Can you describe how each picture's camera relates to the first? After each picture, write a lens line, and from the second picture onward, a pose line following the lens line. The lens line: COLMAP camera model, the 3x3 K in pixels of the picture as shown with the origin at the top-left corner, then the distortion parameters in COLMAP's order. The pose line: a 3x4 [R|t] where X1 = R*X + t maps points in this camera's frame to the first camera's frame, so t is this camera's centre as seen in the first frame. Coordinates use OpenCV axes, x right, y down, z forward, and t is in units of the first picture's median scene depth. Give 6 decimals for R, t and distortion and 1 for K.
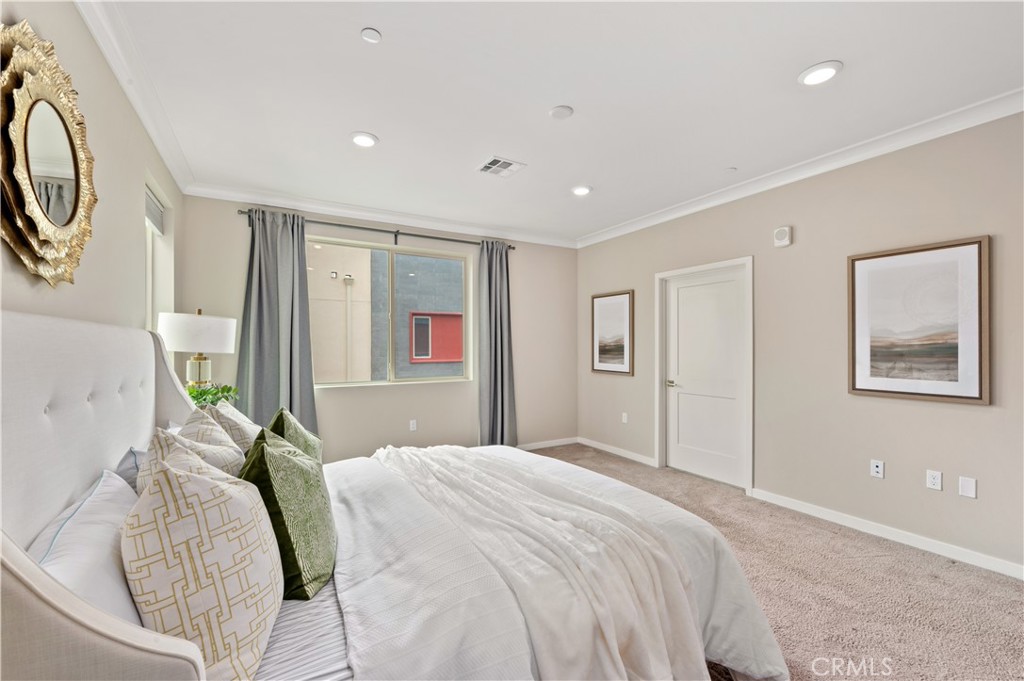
lens RADIAL K [[416.4, 0, 512.0], [0, 416.4, 340.5], [0, 0, 1]] dist [-0.057757, 0.000108]
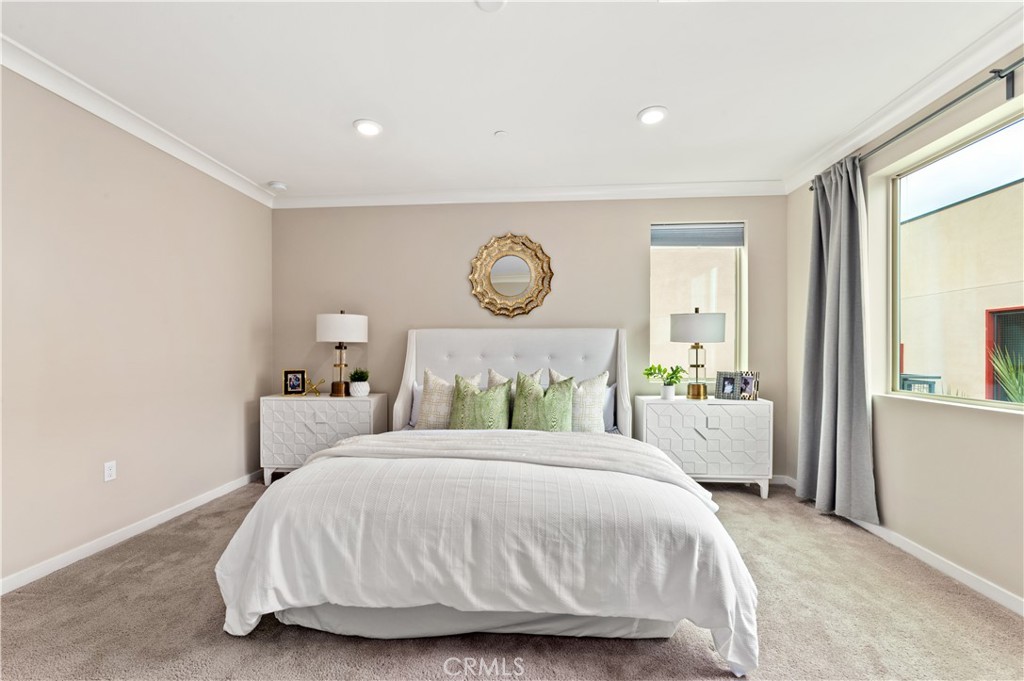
lens RADIAL K [[410.7, 0, 511.0], [0, 410.7, 355.2], [0, 0, 1]] dist [-0.006548, -0.000104]
pose [[-0.549016, 0.010835, -0.835742, 0.539277], [0.012151, 0.999914, 0.004981, 0.047989], [0.835724, -0.007420, -0.549100, 1.076699]]
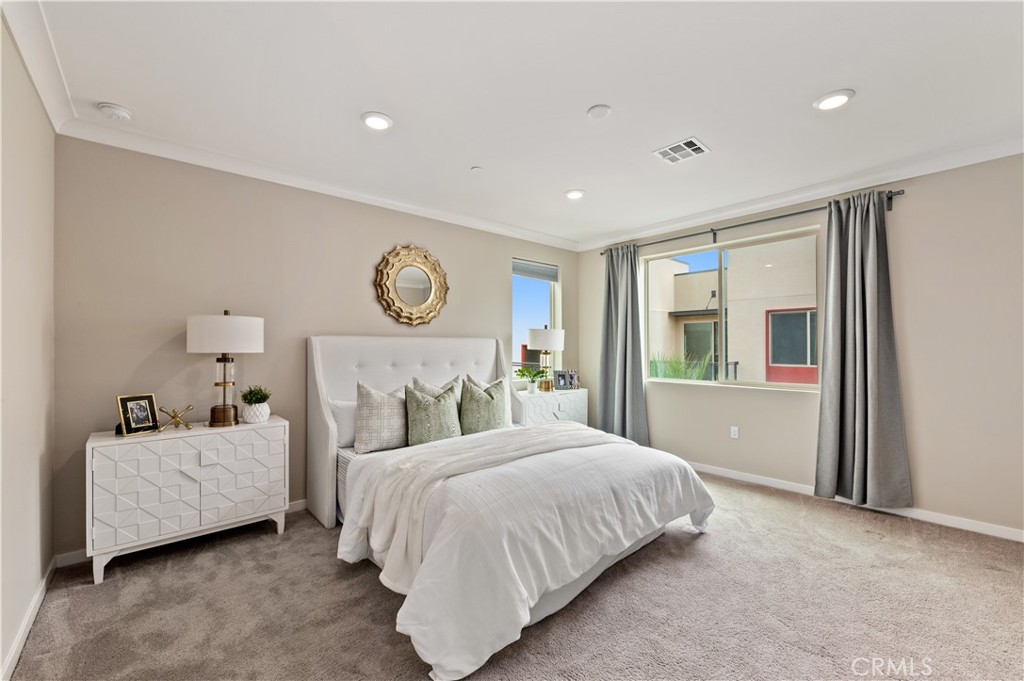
lens RADIAL K [[410.6, 0, 508.1], [0, 410.6, 342.4], [0, 0, 1]] dist [-0.003884, -0.000148]
pose [[0.205387, -0.013525, -0.978587, 0.797531], [0.017955, 0.999788, -0.010050, 0.009156], [0.978516, -0.015506, 0.205587, 0.433048]]
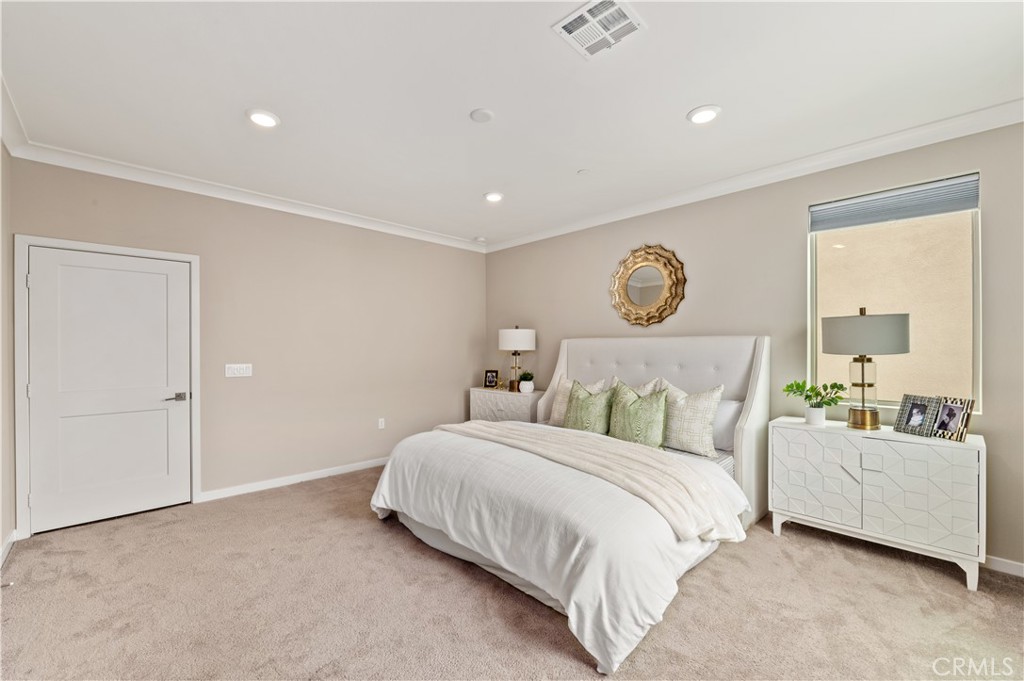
lens RADIAL K [[415.5, 0, 510.7], [0, 415.5, 351.0], [0, 0, 1]] dist [-0.009523, -0.000320]
pose [[-0.966433, 0.005374, -0.256864, 0.243724], [0.005864, 0.999982, -0.001144, 0.016184], [0.256853, -0.002612, -0.966447, 1.520848]]
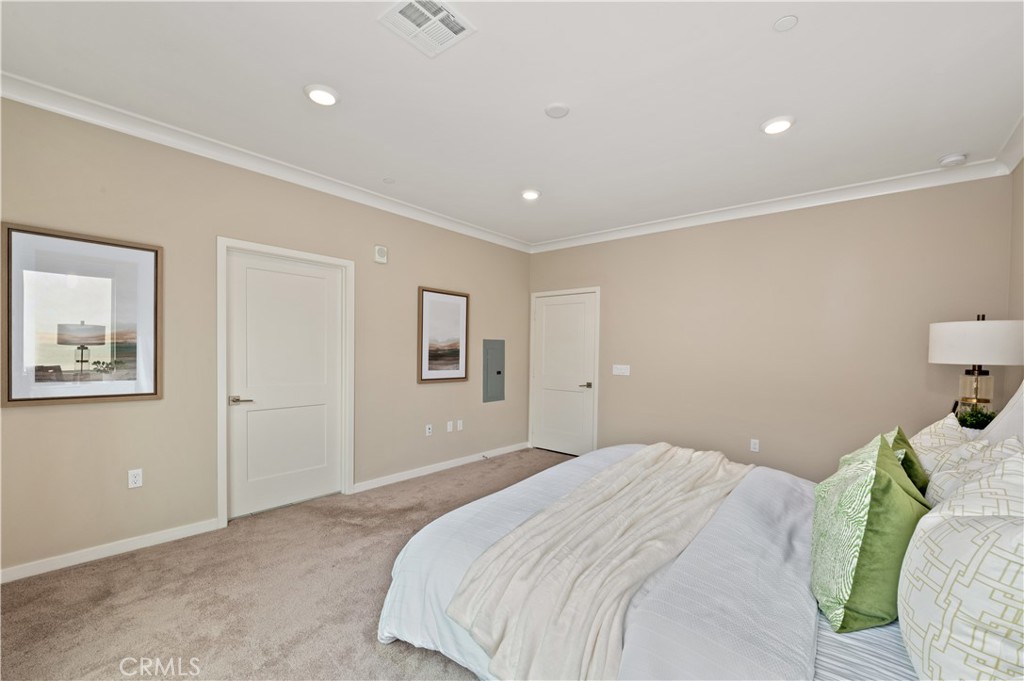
lens RADIAL K [[410.7, 0, 511.0], [0, 410.7, 355.2], [0, 0, 1]] dist [-0.006548, -0.000104]
pose [[-0.337897, -0.015347, 0.941058, -0.583032], [-0.027223, 0.999608, 0.006527, 0.012760], [-0.940789, -0.023413, -0.338182, 1.067831]]
